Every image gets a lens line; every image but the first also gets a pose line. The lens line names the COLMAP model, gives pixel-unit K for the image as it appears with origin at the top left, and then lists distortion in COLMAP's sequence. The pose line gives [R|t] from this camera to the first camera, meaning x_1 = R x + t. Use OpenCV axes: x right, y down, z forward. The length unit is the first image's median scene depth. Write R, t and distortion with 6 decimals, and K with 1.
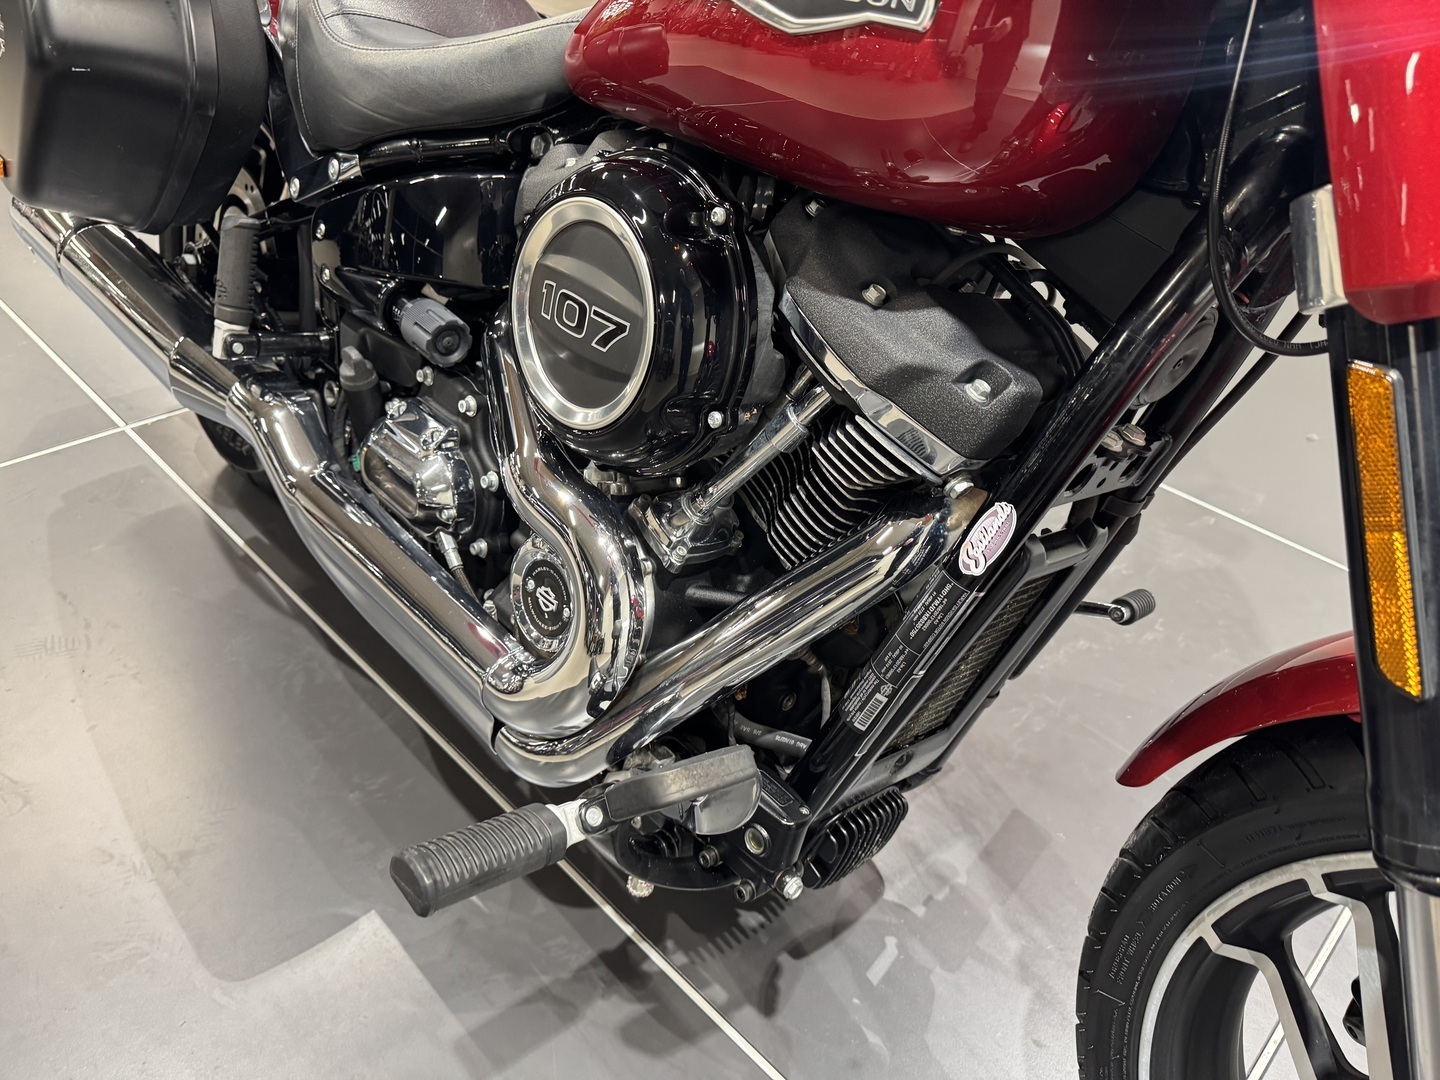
lens RADIAL K [[1022.5, 0, 717.1], [0, 1022.5, 538.8], [0, 0, 1]] dist [0.057842, -0.142258]
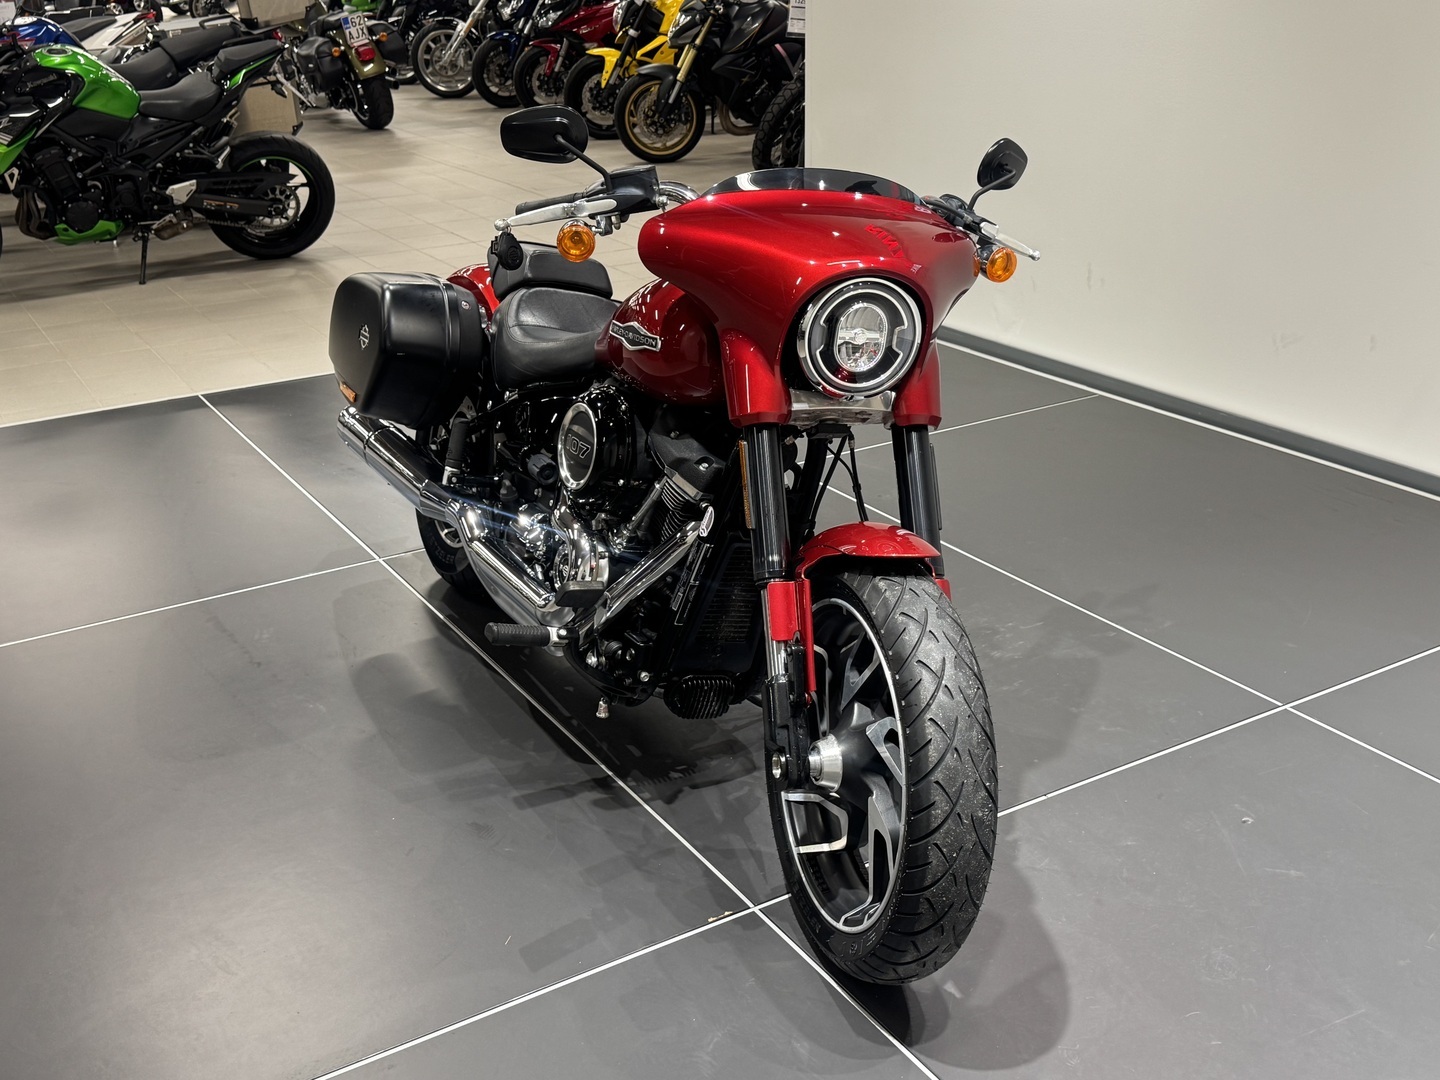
lens RADIAL K [[1553.2, 0, 721.3], [0, 1553.2, 534.7], [0, 0, 1]] dist [0.008357, 0.024322]
pose [[0.966583, 0.004296, -0.256317, 0.874202], [-0.069370, 0.966939, -0.245390, 0.668681], [0.246789, 0.254971, 0.934925, -1.800253]]
